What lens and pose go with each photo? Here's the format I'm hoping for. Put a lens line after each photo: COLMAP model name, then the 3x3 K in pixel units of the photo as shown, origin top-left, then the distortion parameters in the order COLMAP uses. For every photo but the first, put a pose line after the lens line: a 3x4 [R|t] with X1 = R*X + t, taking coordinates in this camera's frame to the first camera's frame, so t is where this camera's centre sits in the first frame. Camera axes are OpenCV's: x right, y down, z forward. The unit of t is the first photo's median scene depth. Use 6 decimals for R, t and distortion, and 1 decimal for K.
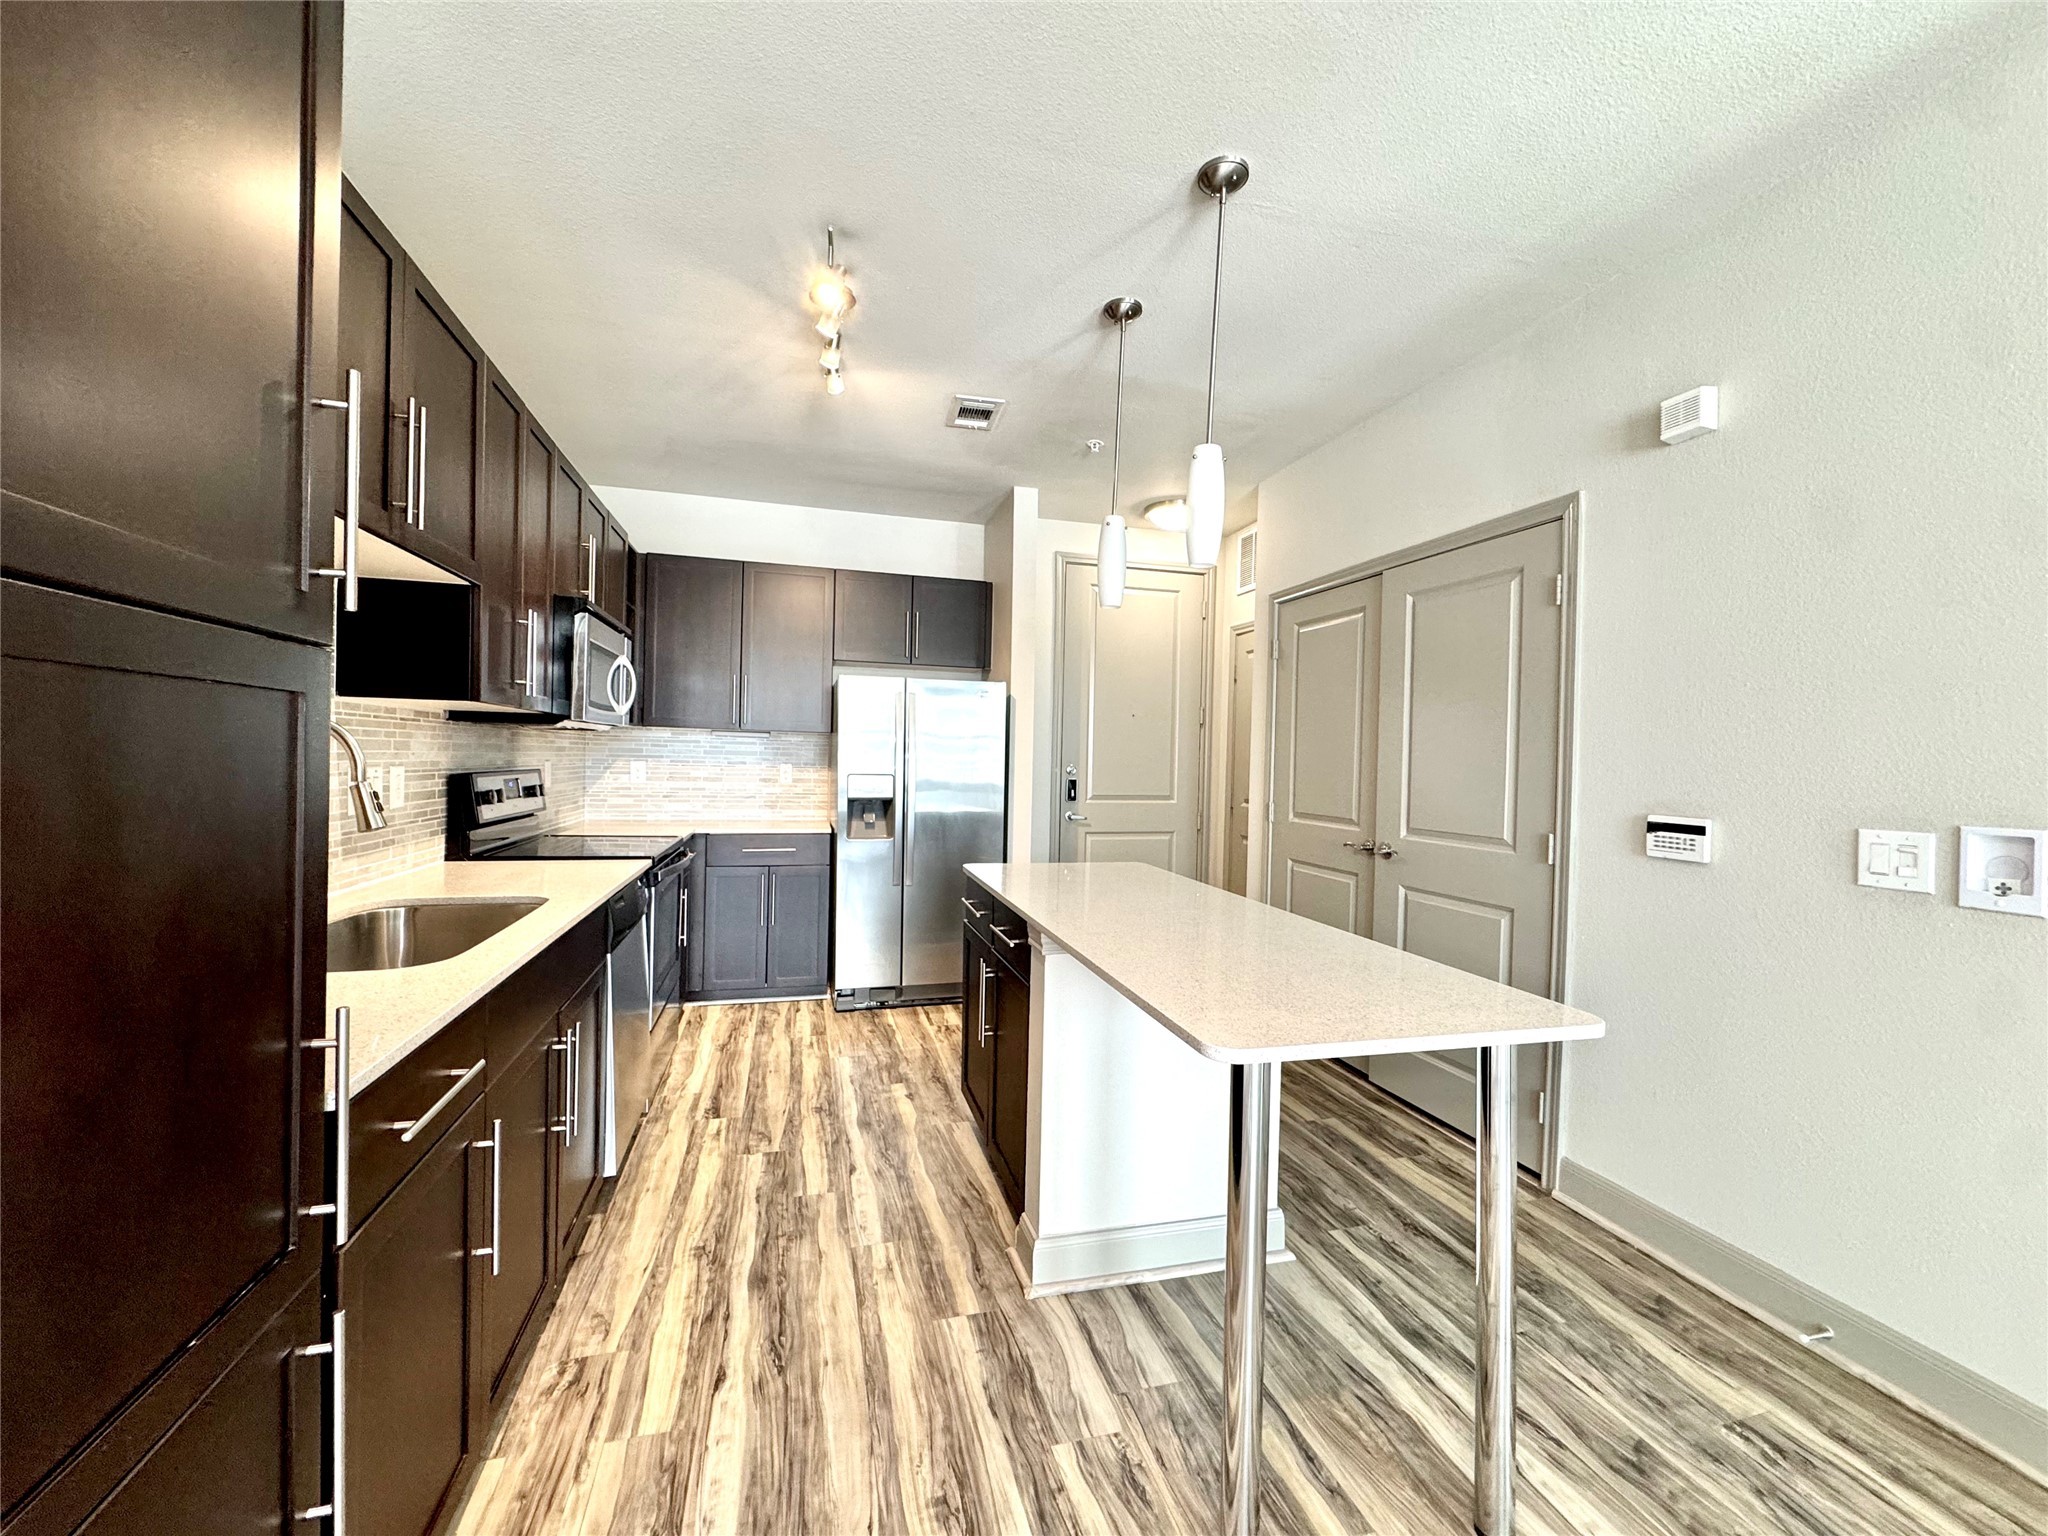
lens RADIAL K [[817.9, 0, 1024.3], [0, 817.9, 769.8], [0, 0, 1]] dist [-0.004322, 0.000683]
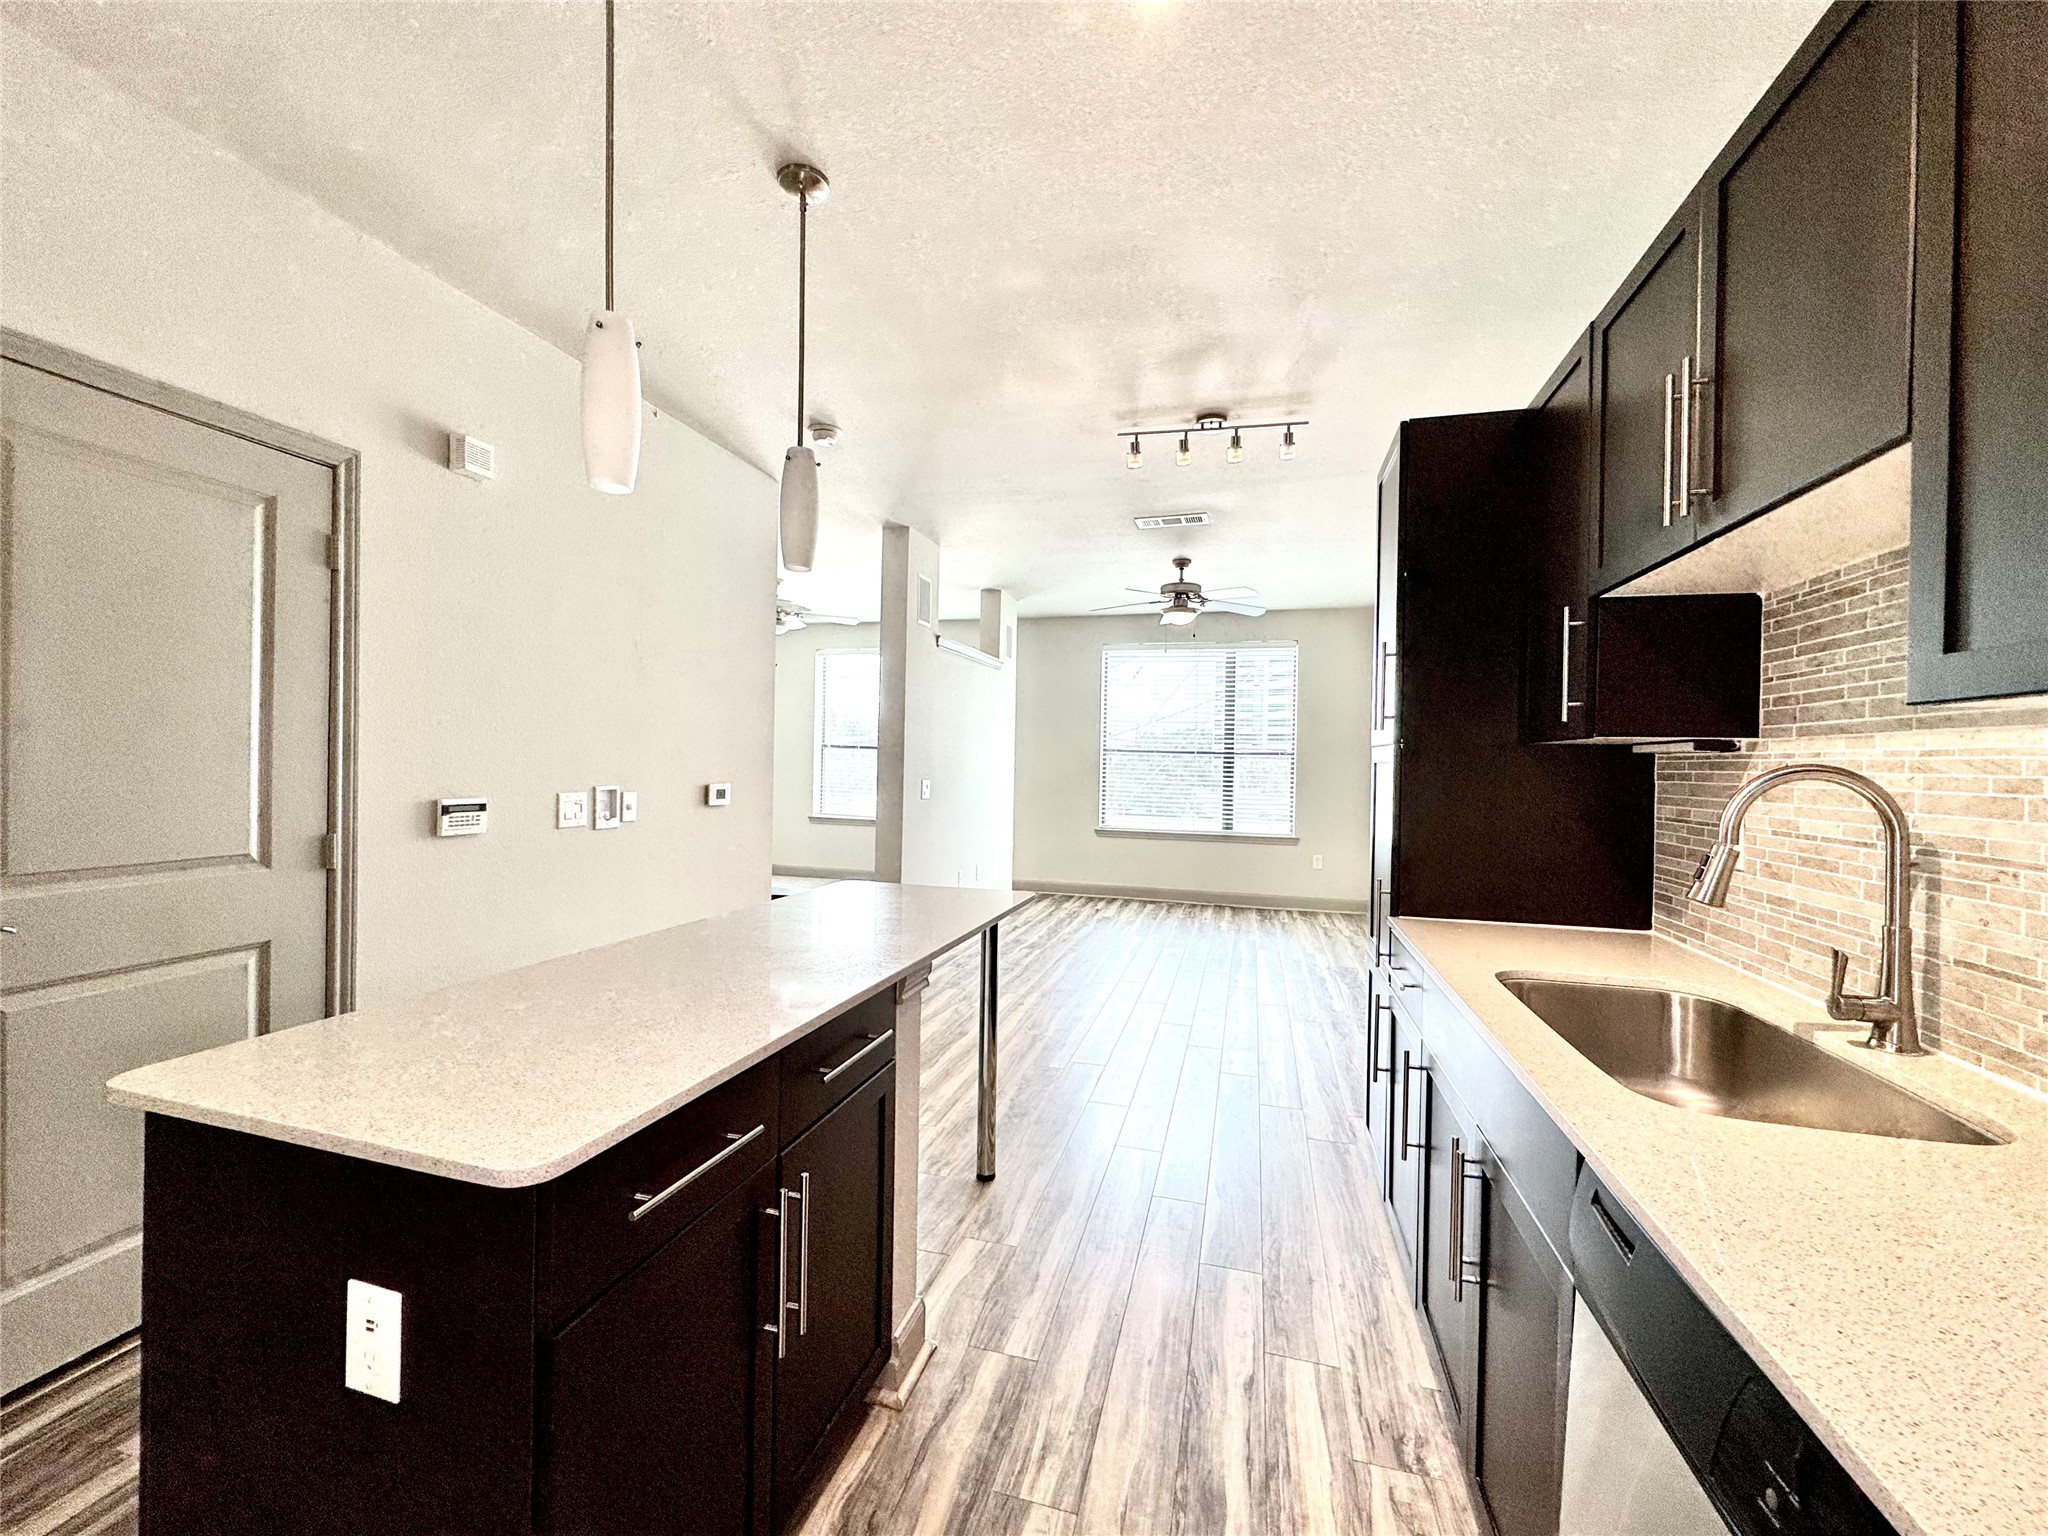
lens RADIAL K [[822.2, 0, 1023.0], [0, 822.2, 766.3], [0, 0, 1]] dist [0.002051, 0.000065]
pose [[-0.853512, -0.043514, 0.519253, -0.371690], [-0.031102, 0.998985, 0.032593, -0.038724], [-0.520144, 0.011669, -0.853999, 1.188371]]
